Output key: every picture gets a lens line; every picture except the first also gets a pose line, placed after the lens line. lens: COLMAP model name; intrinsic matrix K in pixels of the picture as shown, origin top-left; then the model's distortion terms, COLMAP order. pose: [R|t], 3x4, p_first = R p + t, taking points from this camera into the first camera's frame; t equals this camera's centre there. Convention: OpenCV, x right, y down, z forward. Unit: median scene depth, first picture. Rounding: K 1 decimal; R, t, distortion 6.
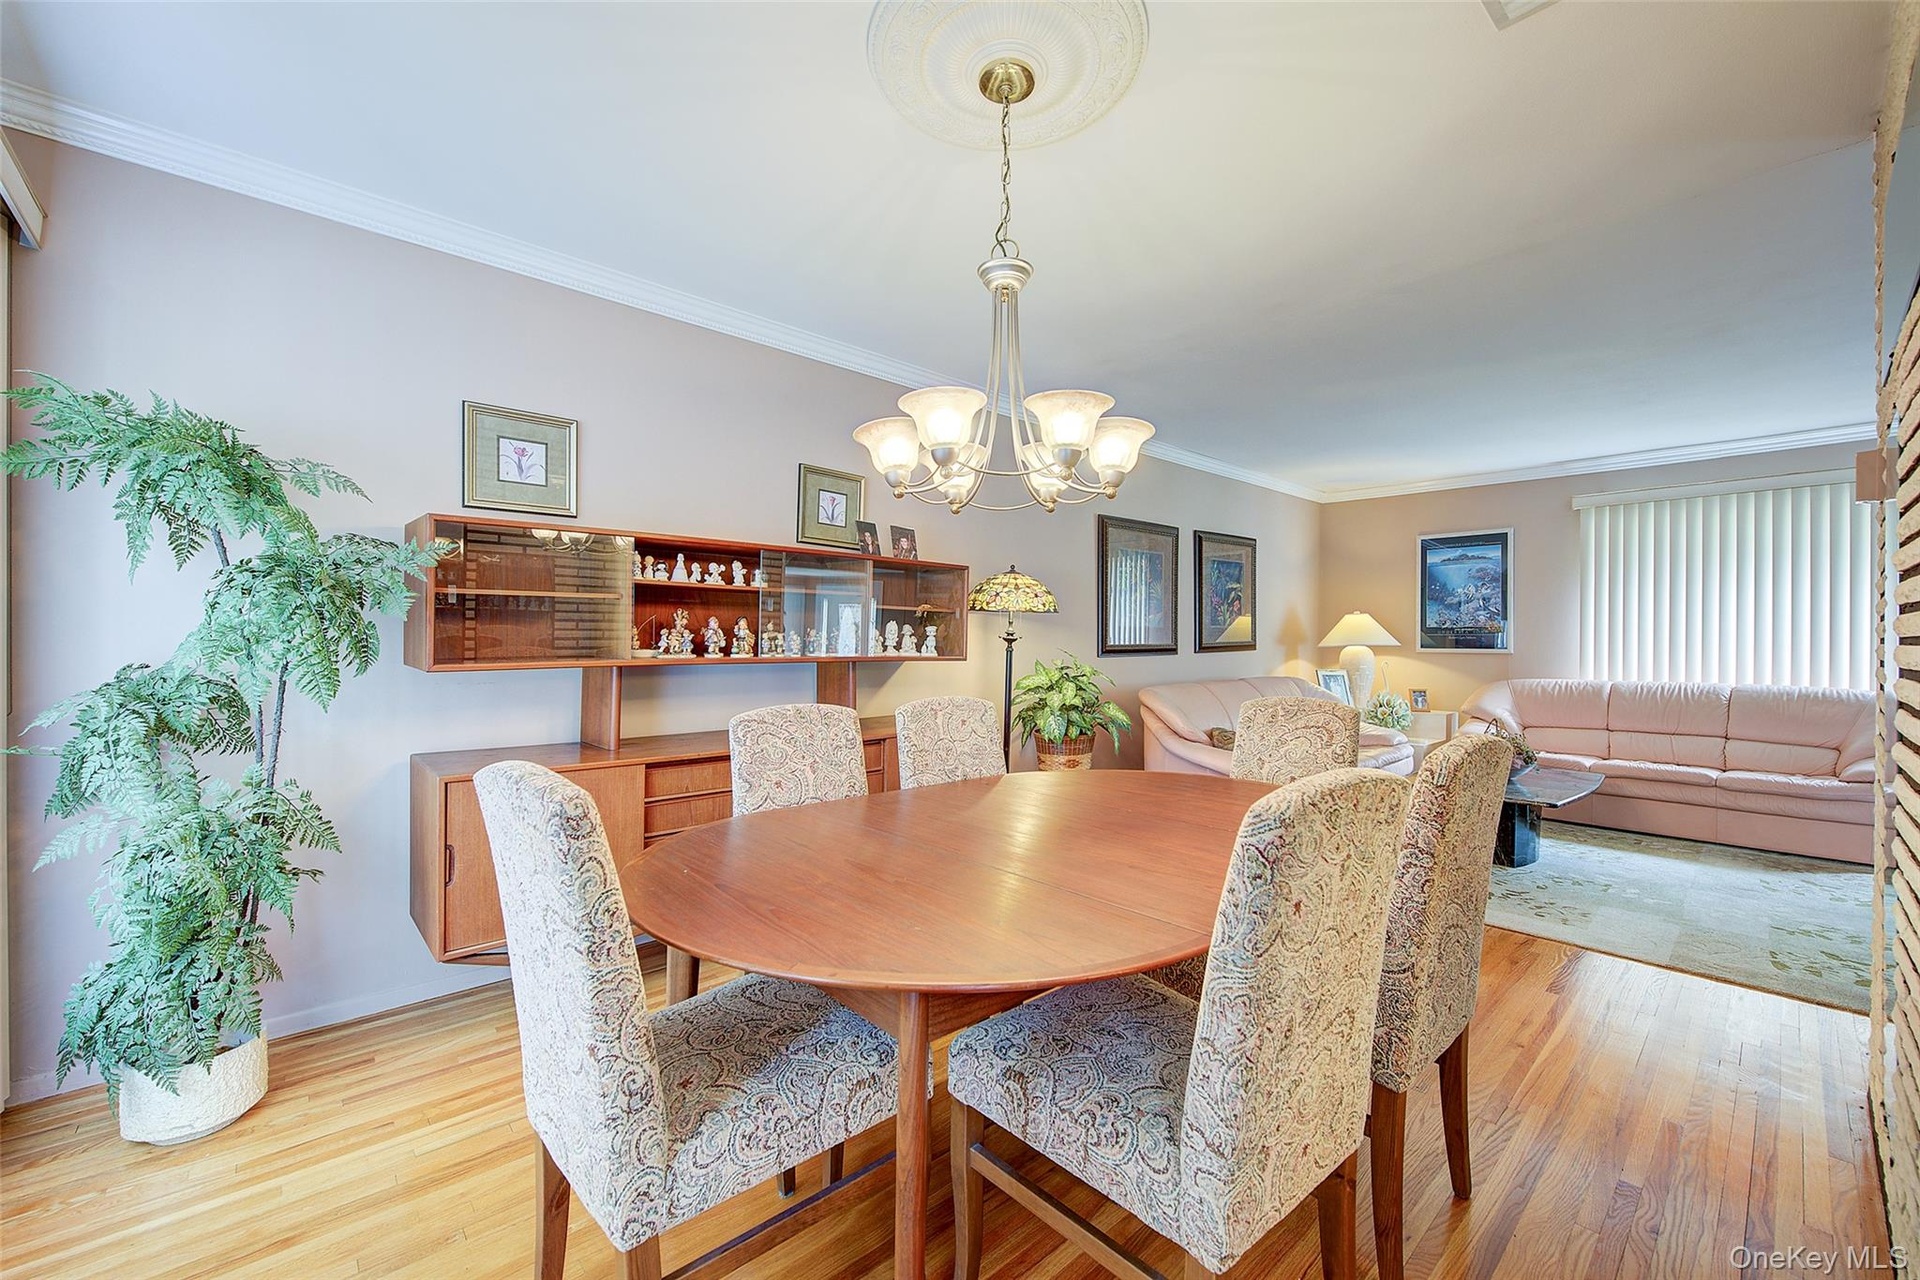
lens RADIAL K [[764.2, 0, 960.0], [0, 764.2, 640.0], [0, 0, 1]] dist [-0.000089, -0.000009]
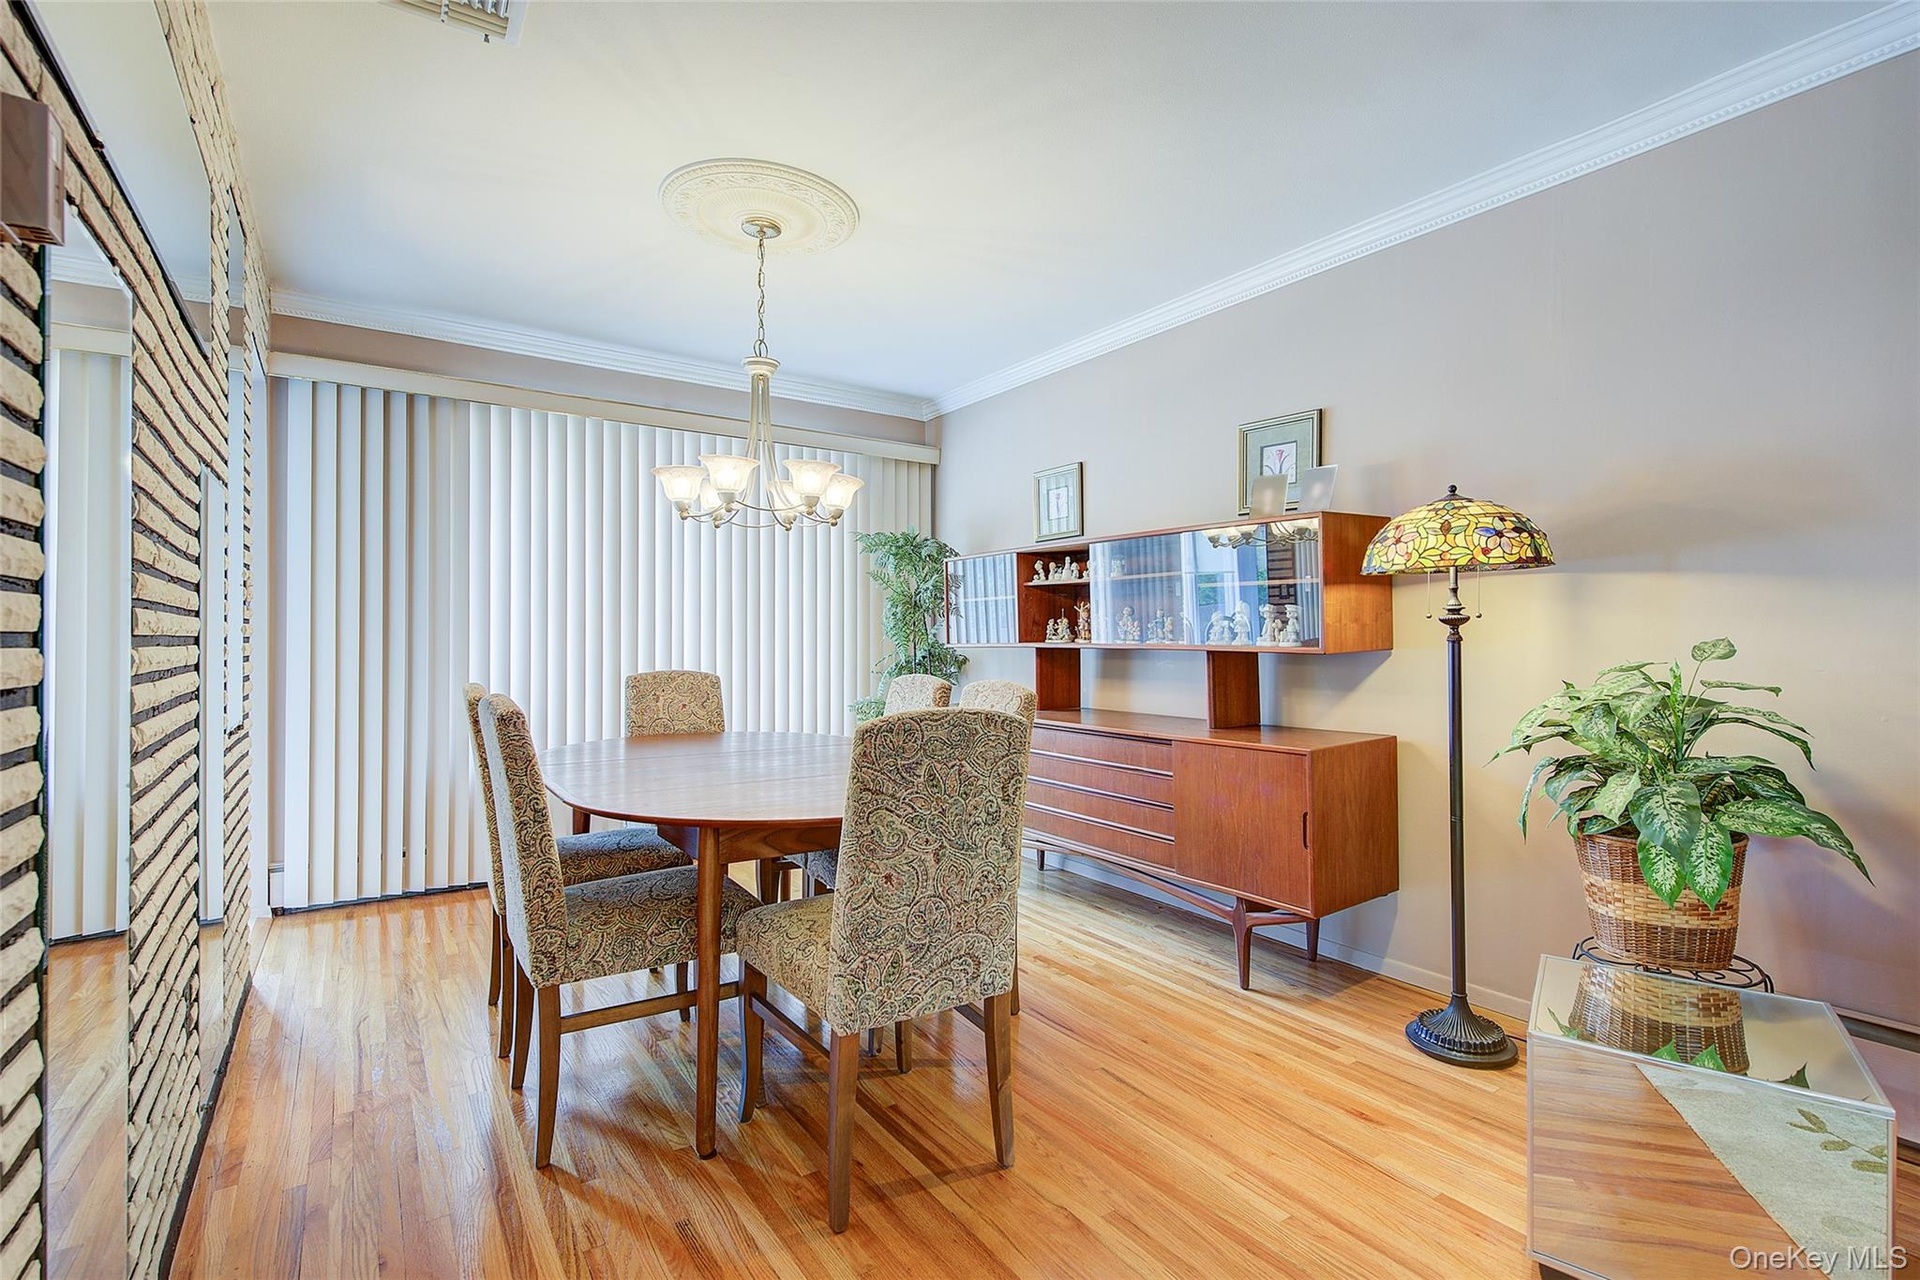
lens RADIAL K [[906.5, 0, 960.0], [0, 906.5, 640.0], [0, 0, 1]] dist [0.000151, -0.000010]
pose [[-0.137131, 0.004168, -0.990544, 0.890658], [0.004773, 0.999982, 0.003547, 0.011122], [0.990541, -0.004241, -0.137149, 0.844840]]
